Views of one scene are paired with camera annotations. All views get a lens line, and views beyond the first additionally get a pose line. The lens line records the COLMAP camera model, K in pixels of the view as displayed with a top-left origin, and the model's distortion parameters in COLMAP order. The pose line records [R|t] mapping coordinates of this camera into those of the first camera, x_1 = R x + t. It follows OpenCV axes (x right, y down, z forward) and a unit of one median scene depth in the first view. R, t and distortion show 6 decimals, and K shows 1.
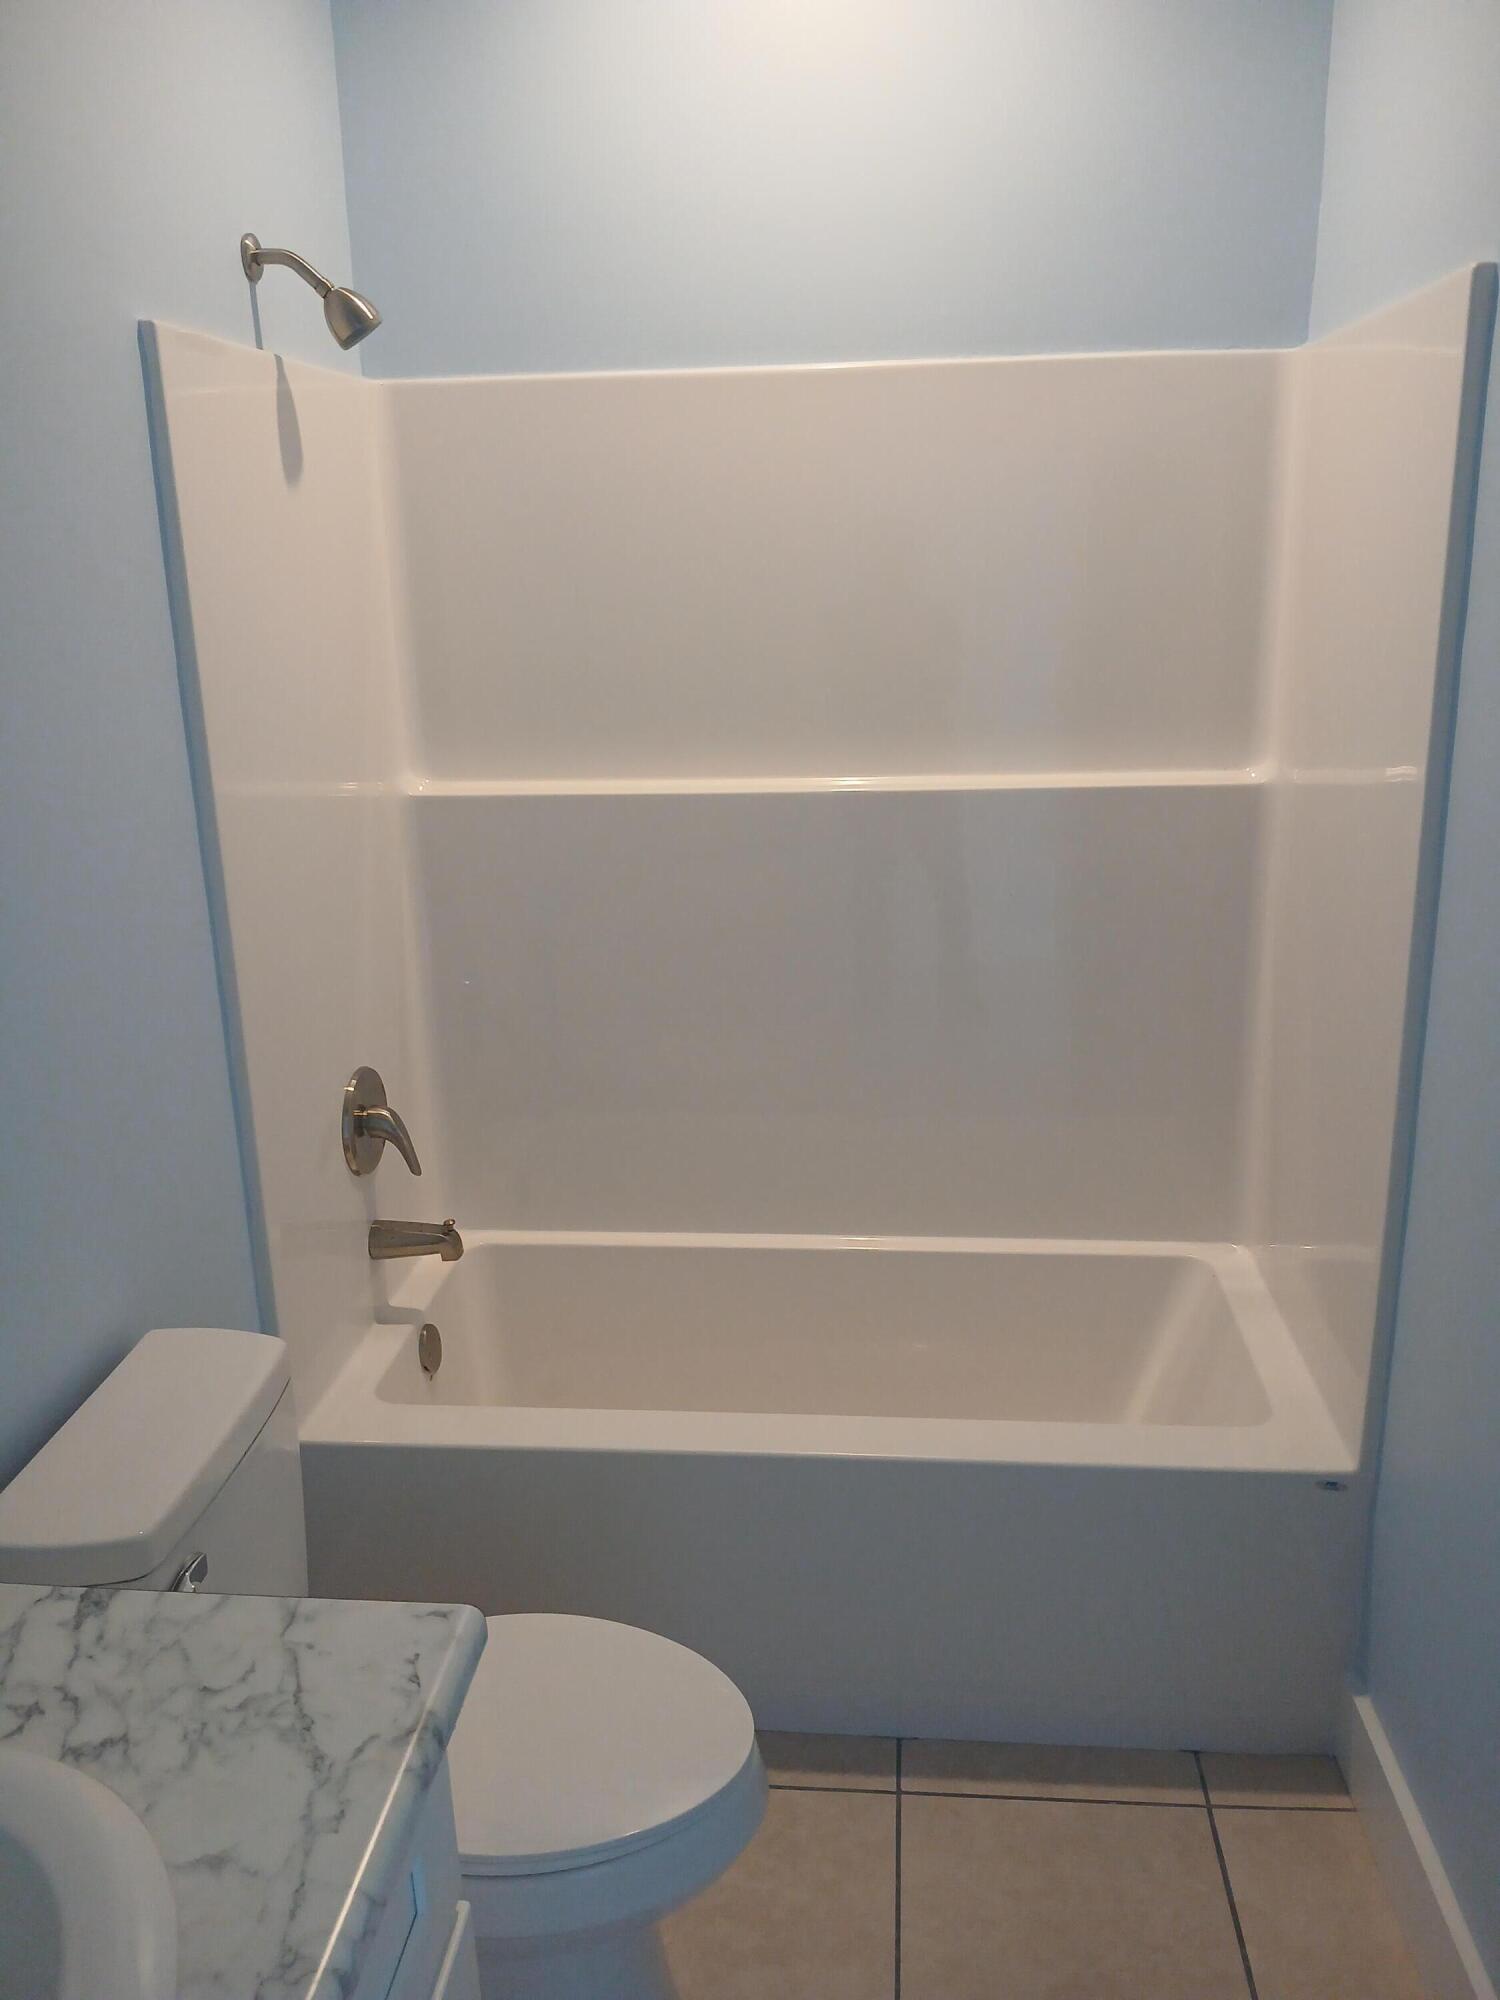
lens RADIAL K [[1532.3, 0, 724.5], [0, 1532.3, 991.4], [0, 0, 1]] dist [0.092068, -0.134503]
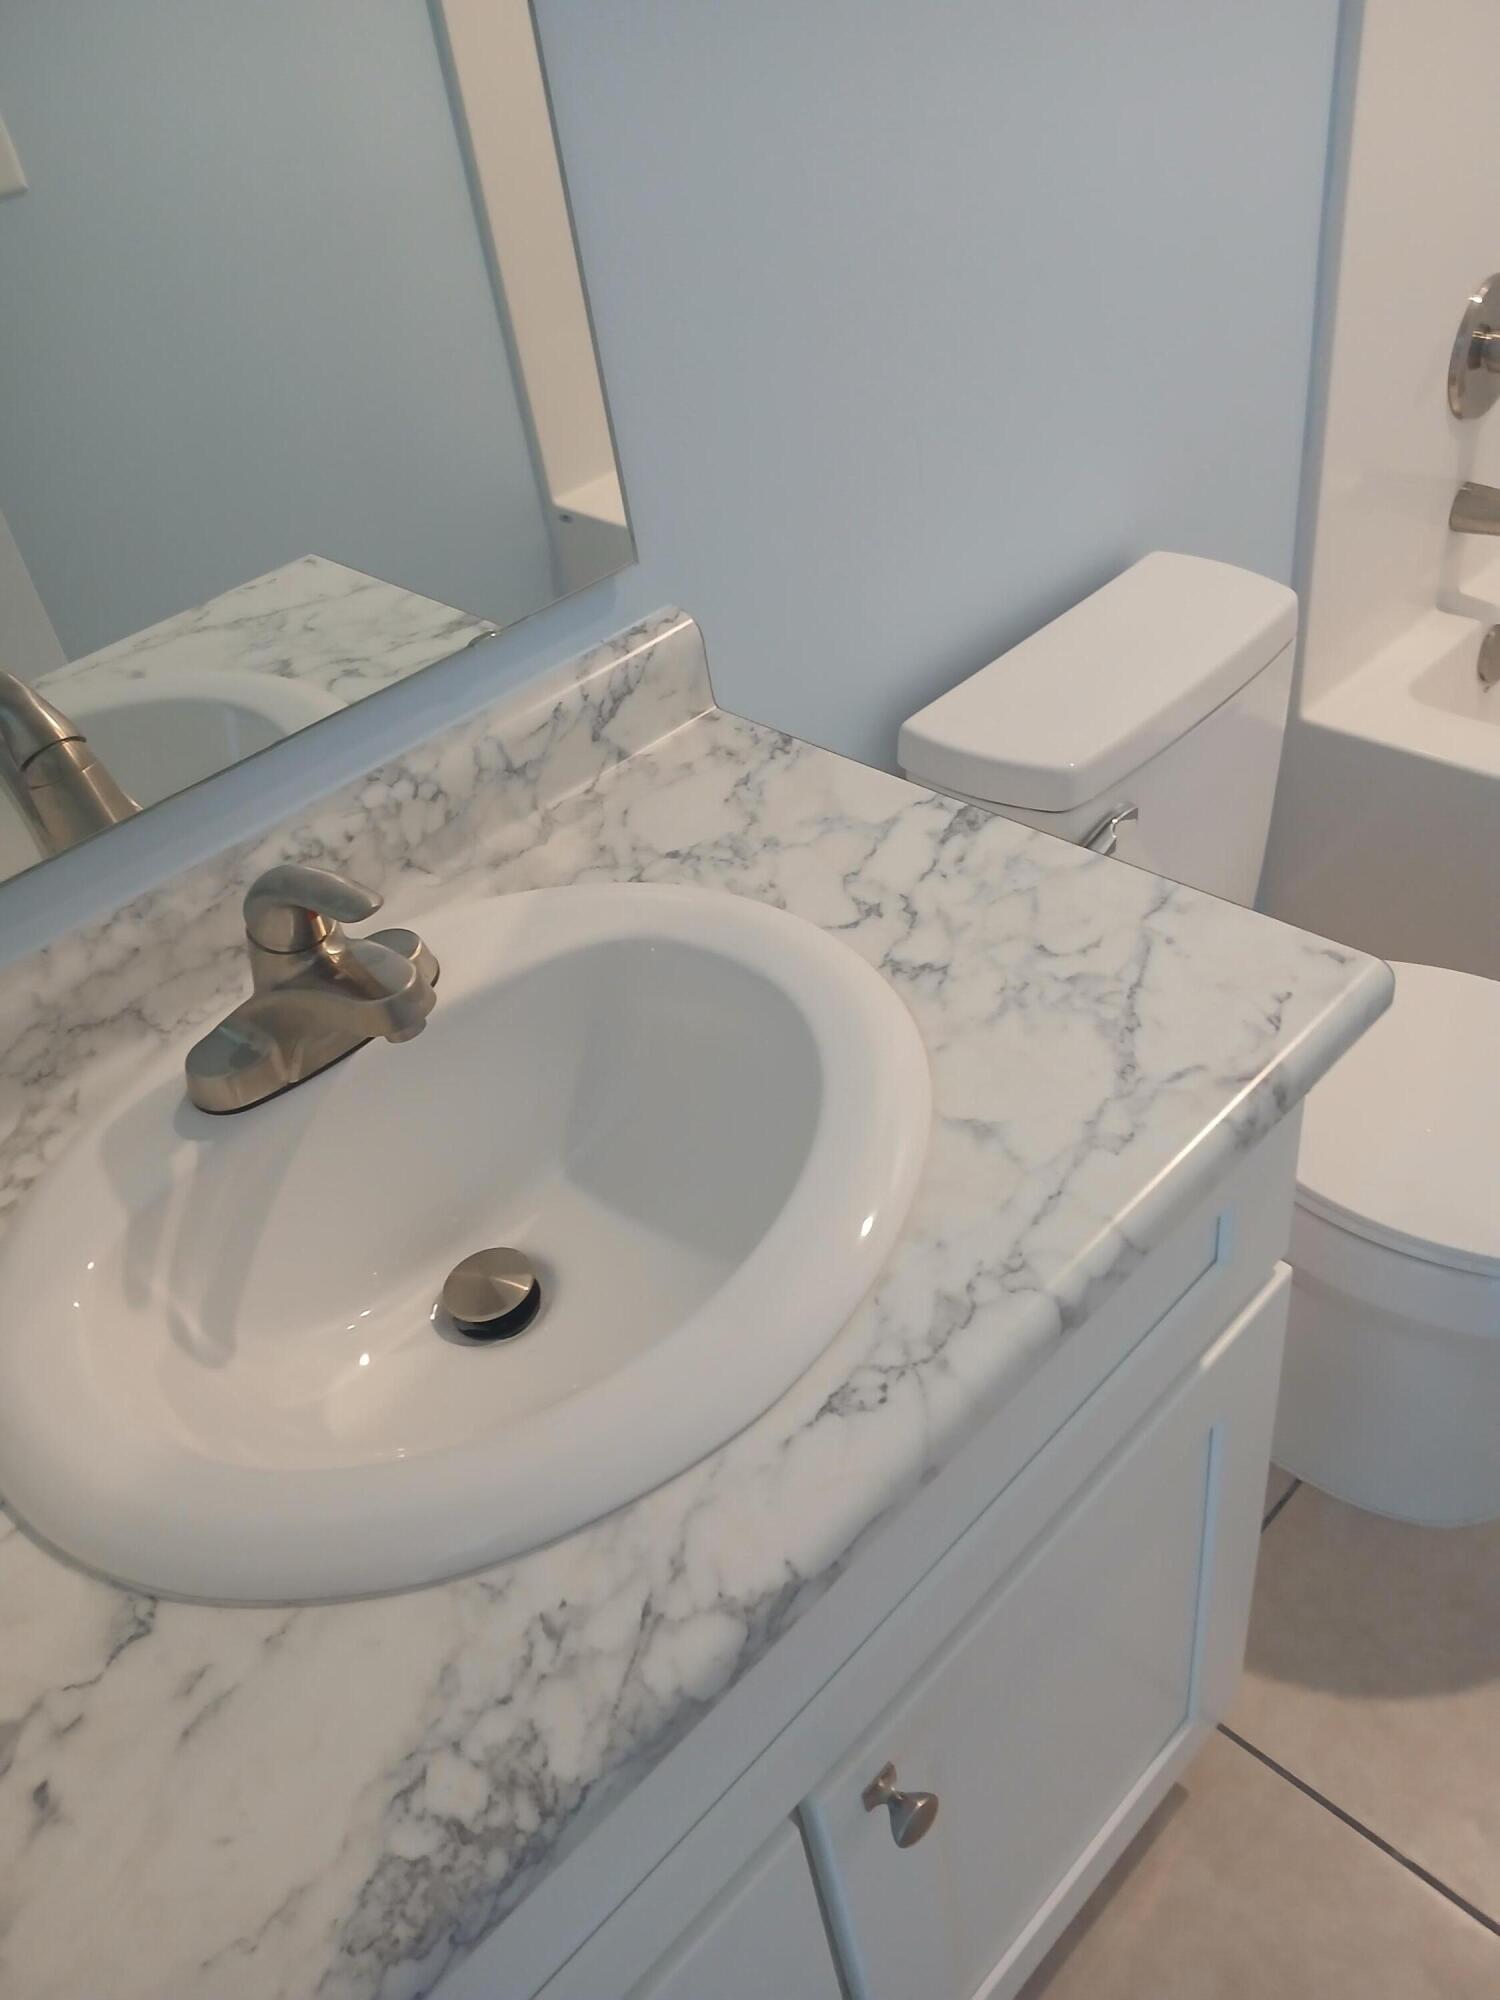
lens RADIAL K [[1543.1, 0, 750.0], [0, 1543.1, 1000.0], [0, 0, 1]] dist [0.129846, -0.273125]
pose [[0.779008, 0.335760, -0.529539, 0.010231], [-0.061889, 0.881591, 0.467939, 0.075908], [0.623952, -0.331756, 0.707547, 0.269360]]
